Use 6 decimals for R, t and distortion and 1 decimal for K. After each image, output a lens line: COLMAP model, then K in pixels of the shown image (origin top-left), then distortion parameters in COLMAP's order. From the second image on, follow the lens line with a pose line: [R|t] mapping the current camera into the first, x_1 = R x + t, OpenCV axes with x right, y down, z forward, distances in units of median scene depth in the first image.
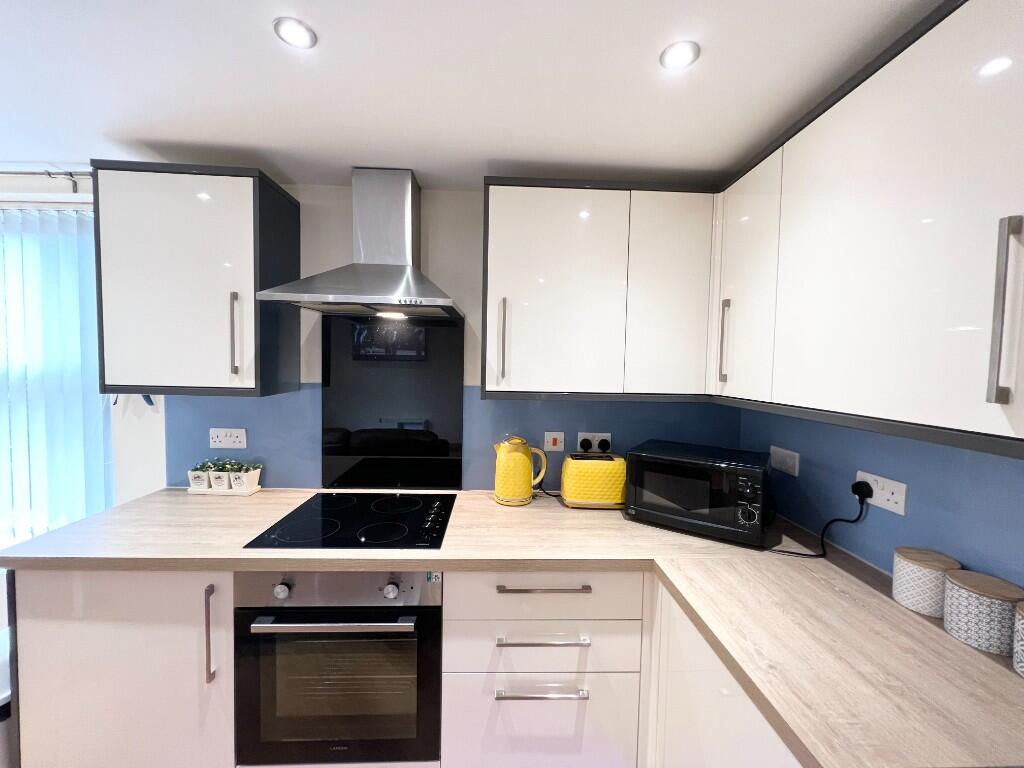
lens RADIAL K [[407.1, 0, 512.3], [0, 407.1, 381.8], [0, 0, 1]] dist [-0.004615, 0.000008]
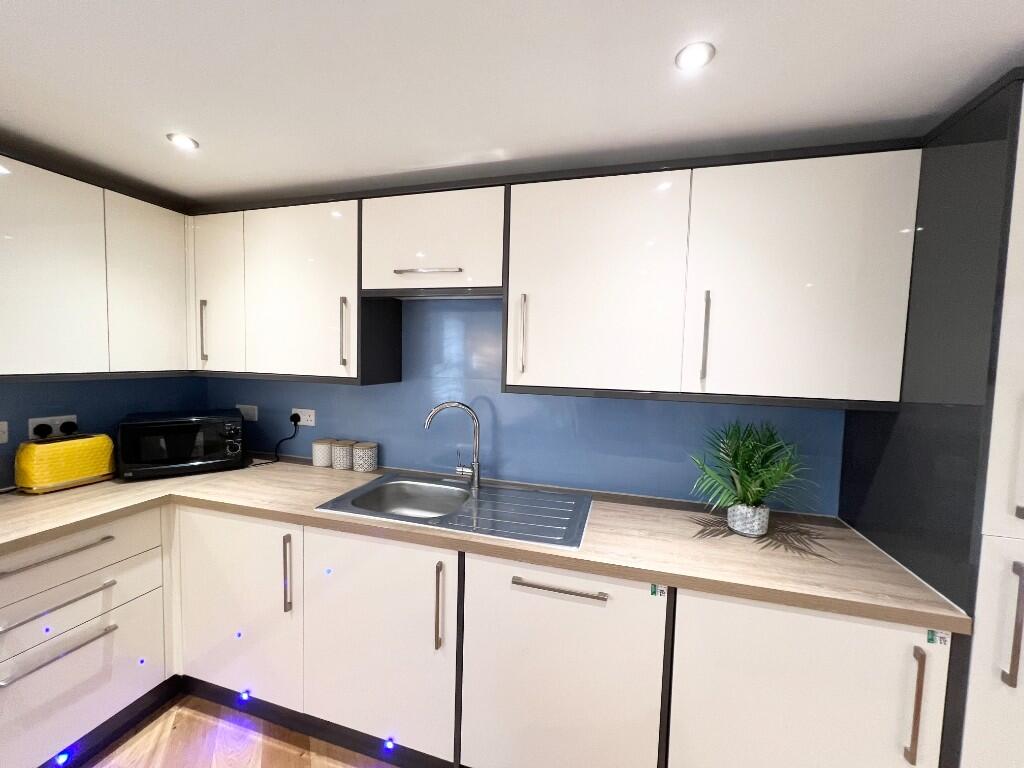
lens RADIAL K [[407.1, 0, 512.3], [0, 407.1, 381.8], [0, 0, 1]] dist [-0.004615, 0.000008]
pose [[0.312212, -0.068100, 0.947568, -0.439513], [0.020864, 0.997678, 0.064827, 0.005499], [-0.949783, -0.000469, 0.312908, -0.394643]]
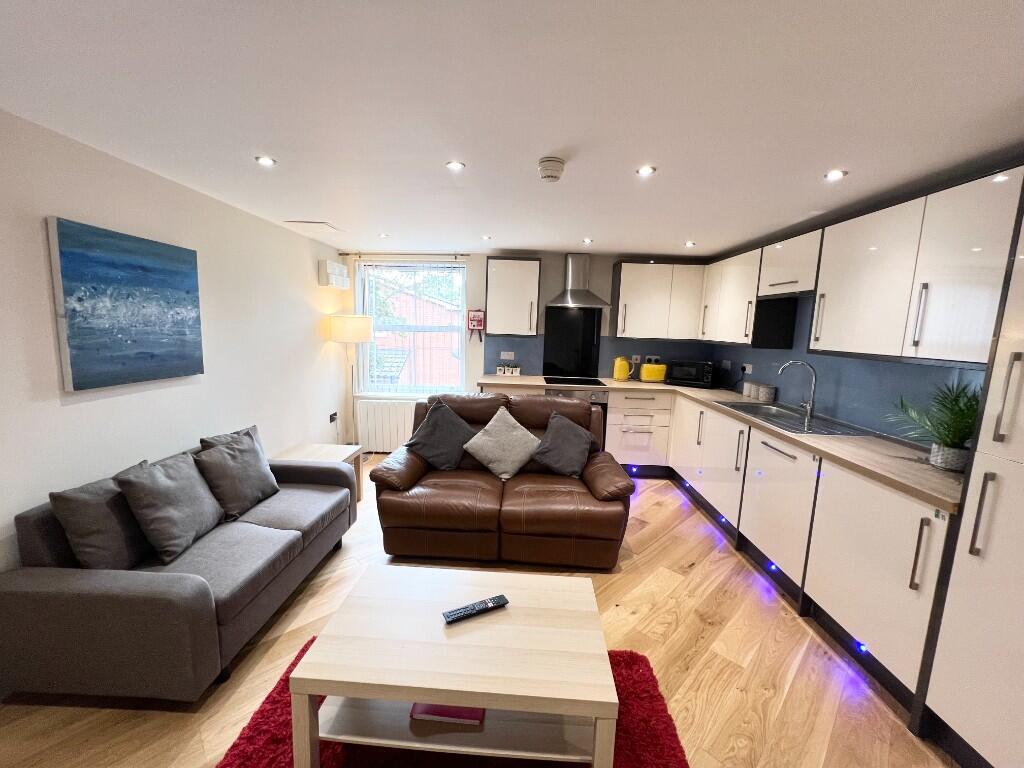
lens RADIAL K [[407.1, 0, 512.3], [0, 407.1, 381.8], [0, 0, 1]] dist [-0.004615, 0.000008]
pose [[0.998436, 0.018289, -0.052834, -0.628822], [-0.013201, 0.995380, 0.095101, 0.071712], [0.054329, -0.094254, 0.994065, -1.845607]]
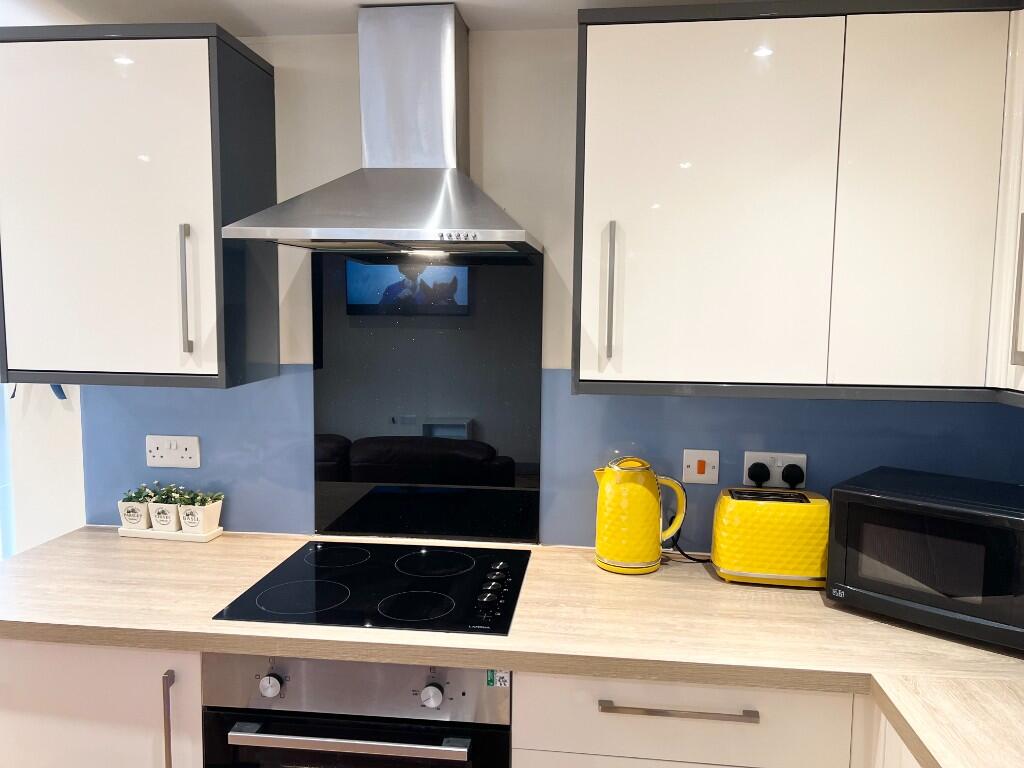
lens RADIAL K [[772.6, 0, 506.3], [0, 772.6, 383.1], [0, 0, 1]] dist [0.067524, -0.087180]
pose [[0.987374, 0.003623, -0.158364, 0.007296], [0.003886, 0.998884, 0.047075, -0.026891], [0.158357, -0.047096, 0.986258, -0.134204]]
